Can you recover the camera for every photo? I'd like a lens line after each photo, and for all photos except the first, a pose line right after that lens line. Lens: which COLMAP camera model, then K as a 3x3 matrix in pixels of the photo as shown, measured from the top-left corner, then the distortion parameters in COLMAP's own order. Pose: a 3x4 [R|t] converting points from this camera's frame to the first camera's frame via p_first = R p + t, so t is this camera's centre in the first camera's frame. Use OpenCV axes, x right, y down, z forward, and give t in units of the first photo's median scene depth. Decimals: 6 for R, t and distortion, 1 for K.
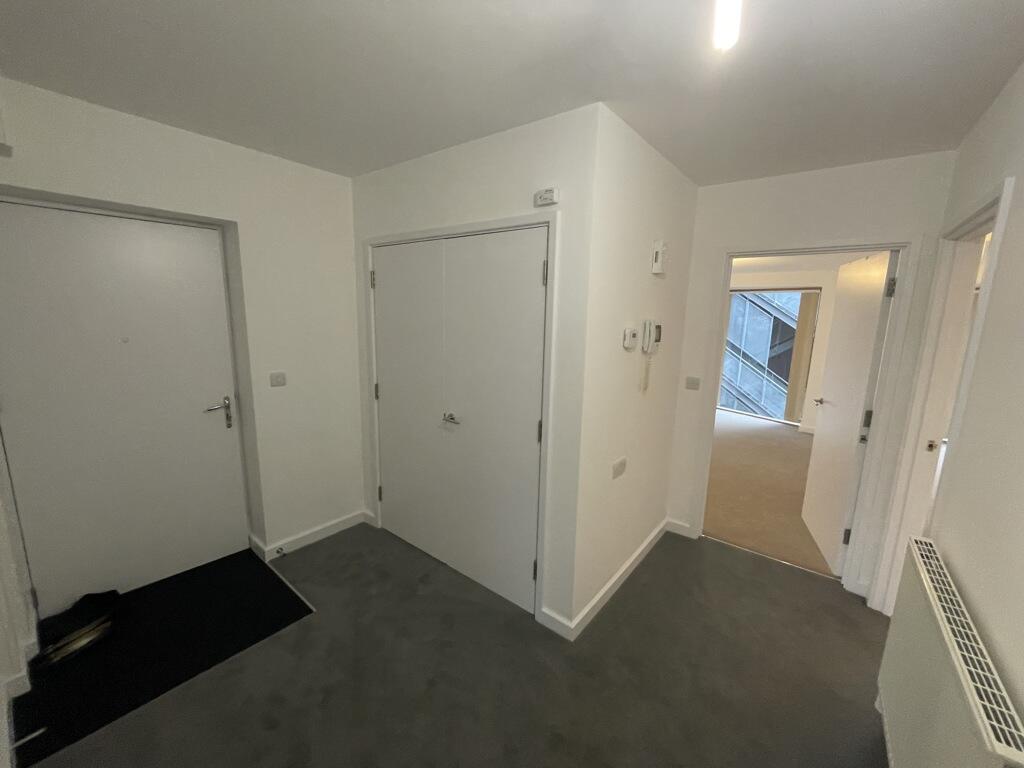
lens RADIAL K [[412.6, 0, 514.5], [0, 412.6, 383.3], [0, 0, 1]] dist [-0.002731, -0.000449]
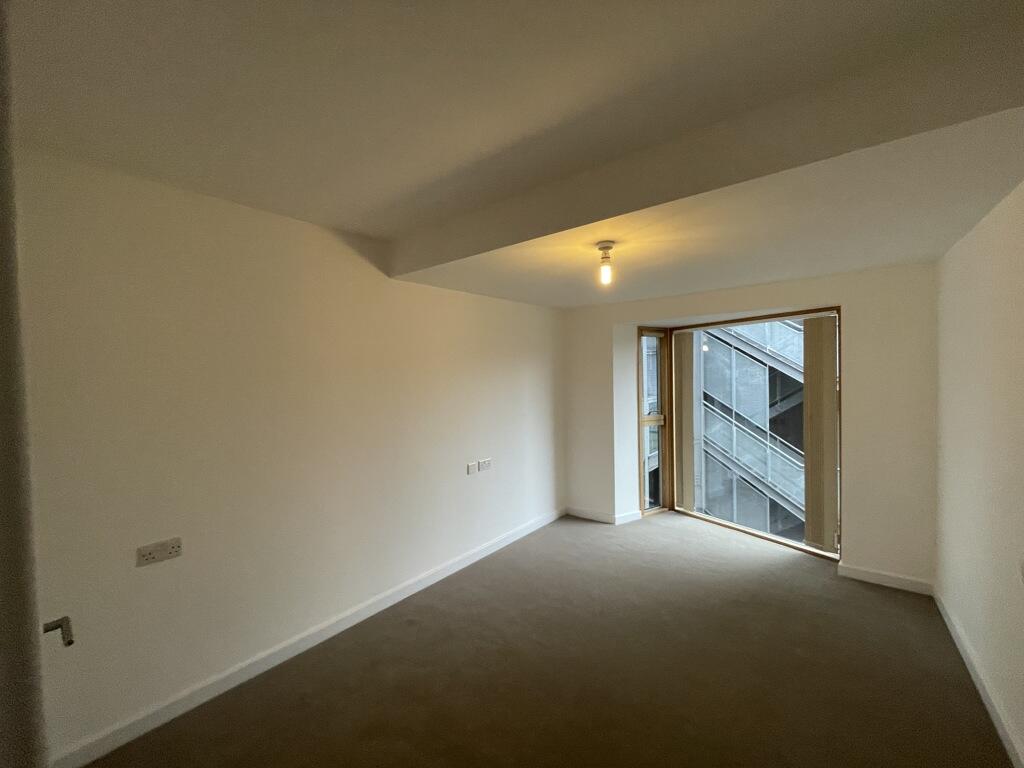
lens RADIAL K [[412.6, 0, 514.5], [0, 412.6, 383.3], [0, 0, 1]] dist [-0.002731, -0.000449]
pose [[0.998929, -0.046075, -0.004215, 0.143183], [0.044892, 0.987255, -0.152681, -0.031126], [0.011196, 0.152329, 0.988266, 0.216977]]
